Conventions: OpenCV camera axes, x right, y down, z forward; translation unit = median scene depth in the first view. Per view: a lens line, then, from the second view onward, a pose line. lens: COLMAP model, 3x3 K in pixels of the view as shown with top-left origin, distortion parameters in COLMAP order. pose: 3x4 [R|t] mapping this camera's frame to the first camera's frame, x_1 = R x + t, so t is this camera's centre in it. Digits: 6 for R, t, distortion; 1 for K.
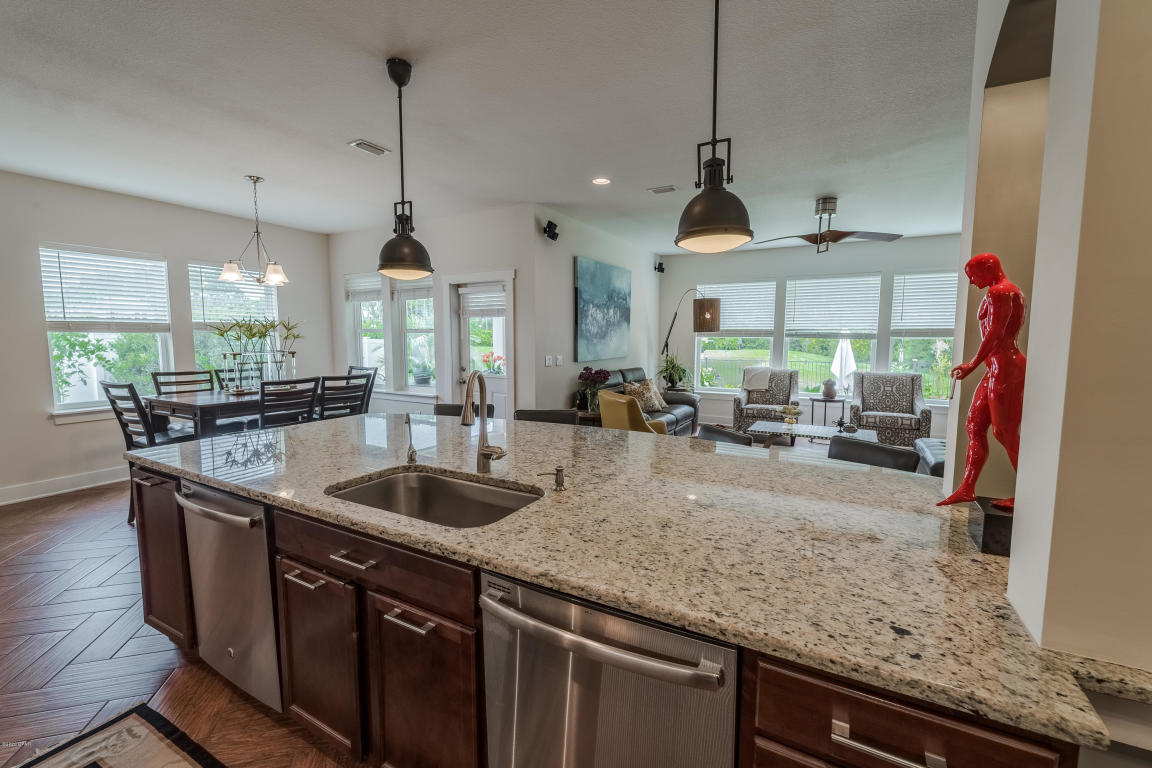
lens RADIAL K [[476.7, 0, 585.0], [0, 476.7, 380.2], [0, 0, 1]] dist [0.003578, -0.002274]
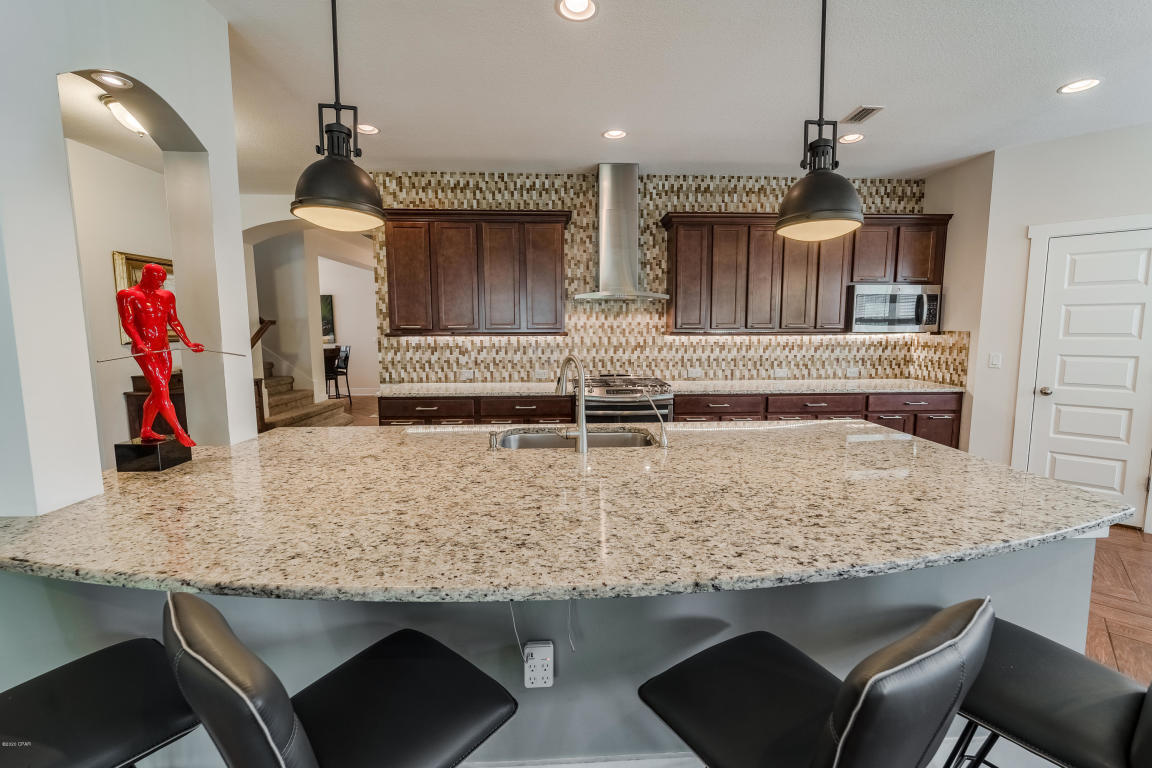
lens RADIAL K [[476.7, 0, 585.9], [0, 476.7, 377.4], [0, 0, 1]] dist [0.003578, -0.002274]
pose [[-0.852738, 0.054028, -0.519537, 0.132782], [-0.050702, 0.981378, 0.185274, -0.070091], [0.519872, 0.184332, -0.834119, 0.760409]]
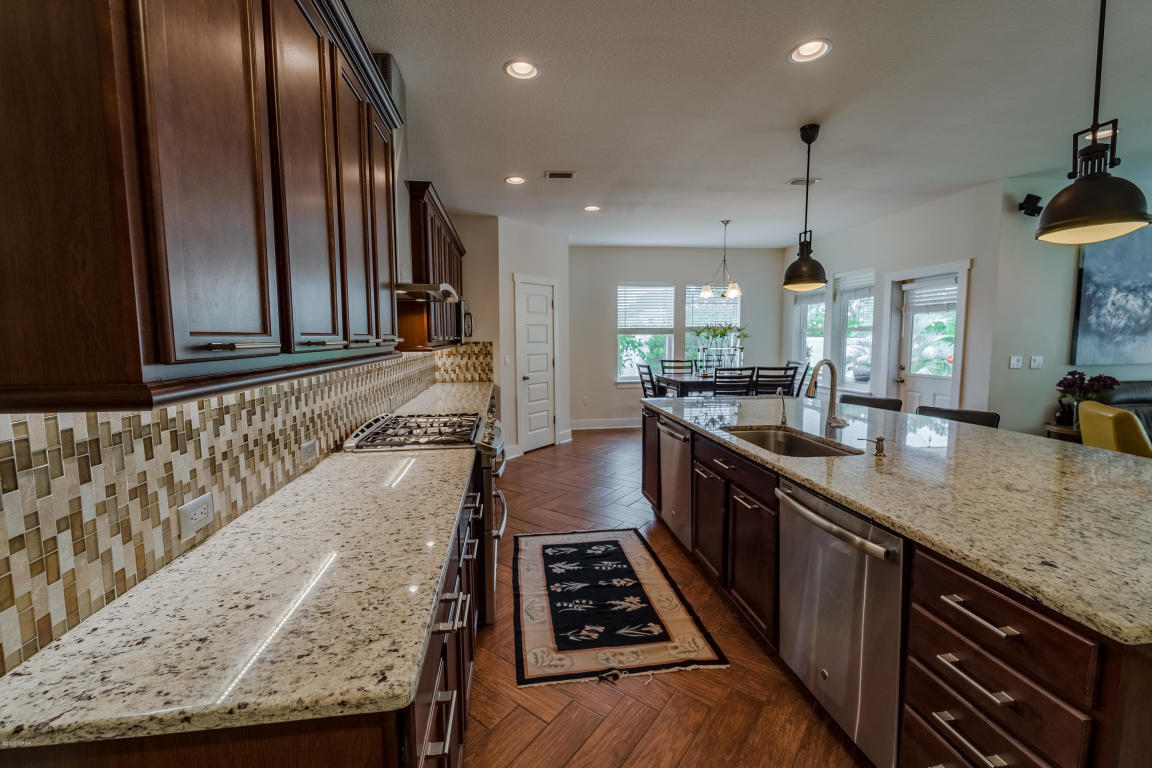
lens RADIAL K [[476.7, 0, 565.4], [0, 476.7, 380.4], [0, 0, 1]] dist [0.003578, -0.002274]
pose [[0.578693, 0.066691, -0.812814, 0.172721], [-0.064893, 0.997256, 0.035623, 0.014792], [0.812960, 0.032131, 0.581432, -0.148345]]
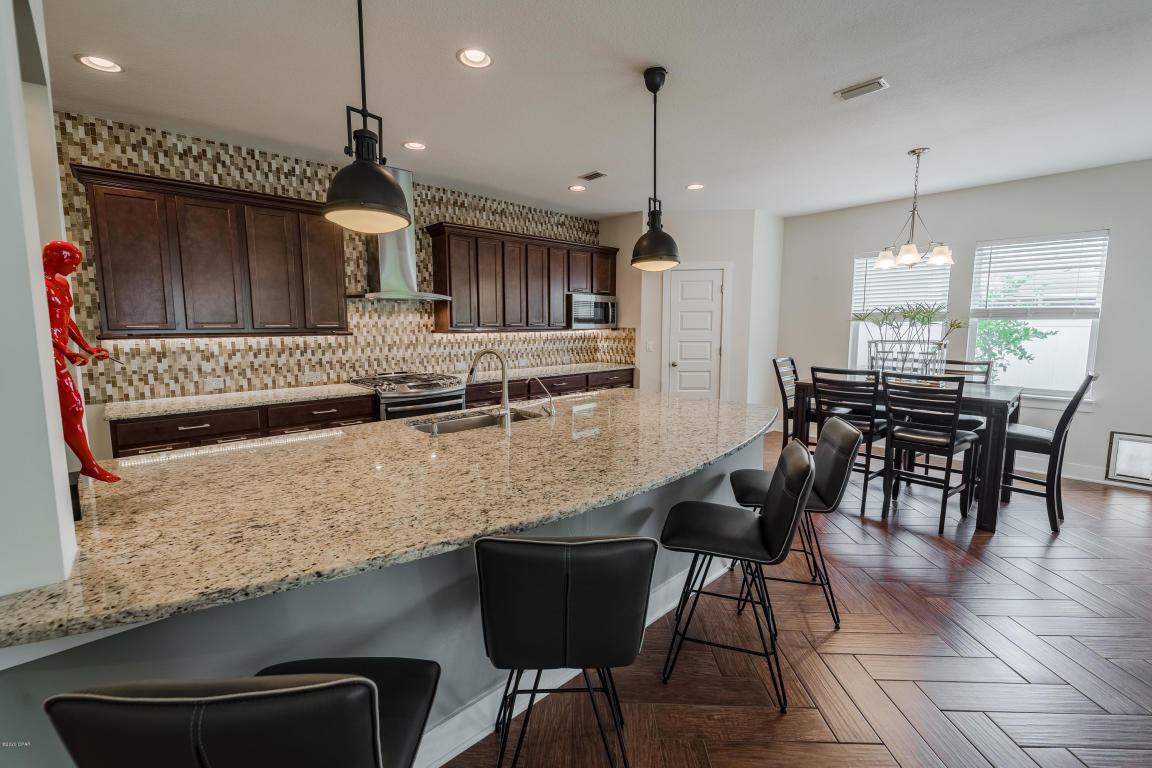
lens RADIAL K [[476.7, 0, 561.1], [0, 476.7, 377.6], [0, 0, 1]] dist [0.003578, -0.002274]
pose [[-0.330627, 0.103128, -0.938110, 0.389356], [-0.086501, 0.986516, 0.138936, -0.056568], [0.939789, 0.127083, -0.317248, 0.628354]]
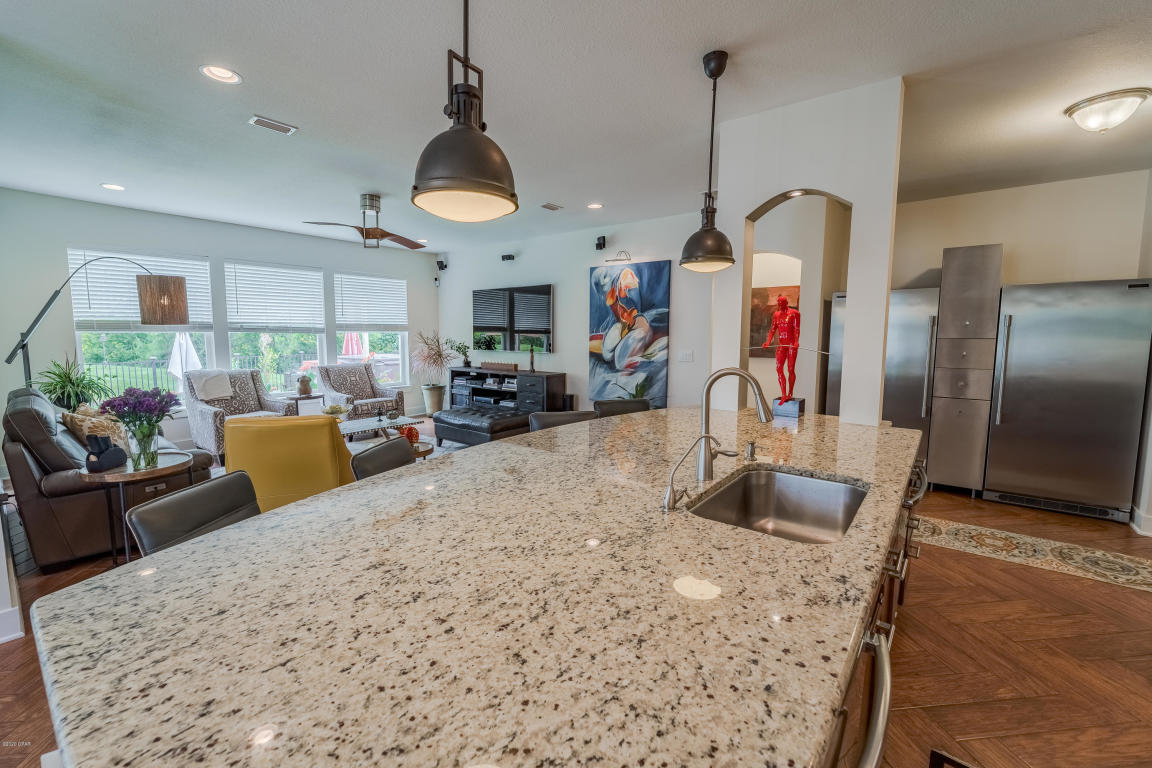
lens RADIAL K [[476.7, 0, 563.8], [0, 476.7, 379.0], [0, 0, 1]] dist [0.003578, -0.002274]
pose [[0.181465, -0.101225, 0.978174, -0.463887], [0.090546, 0.992183, 0.085877, -0.042120], [-0.979220, 0.072986, 0.189212, 0.438333]]
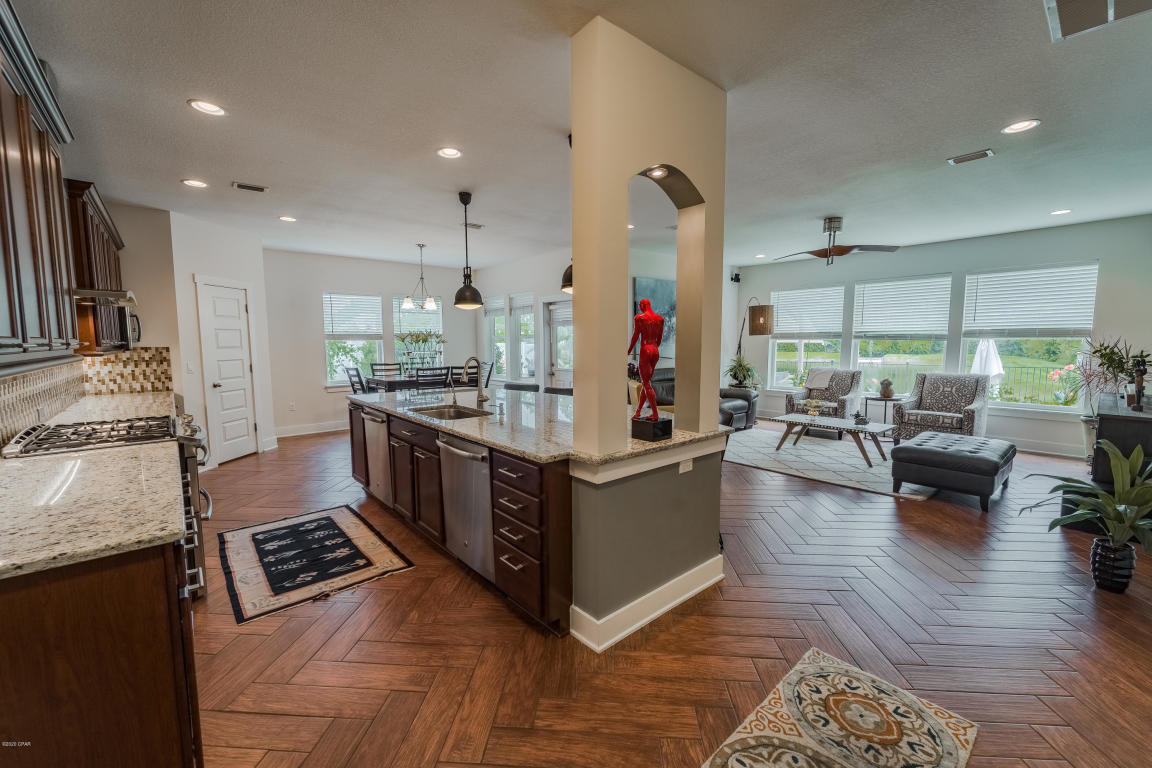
lens RADIAL K [[476.7, 0, 577.0], [0, 476.7, 386.2], [0, 0, 1]] dist [0.003578, -0.002274]
pose [[0.932033, 0.026418, -0.361410, 0.355044], [-0.025104, 0.999650, 0.008329, 0.029716], [0.361503, 0.001310, 0.932370, -0.285602]]
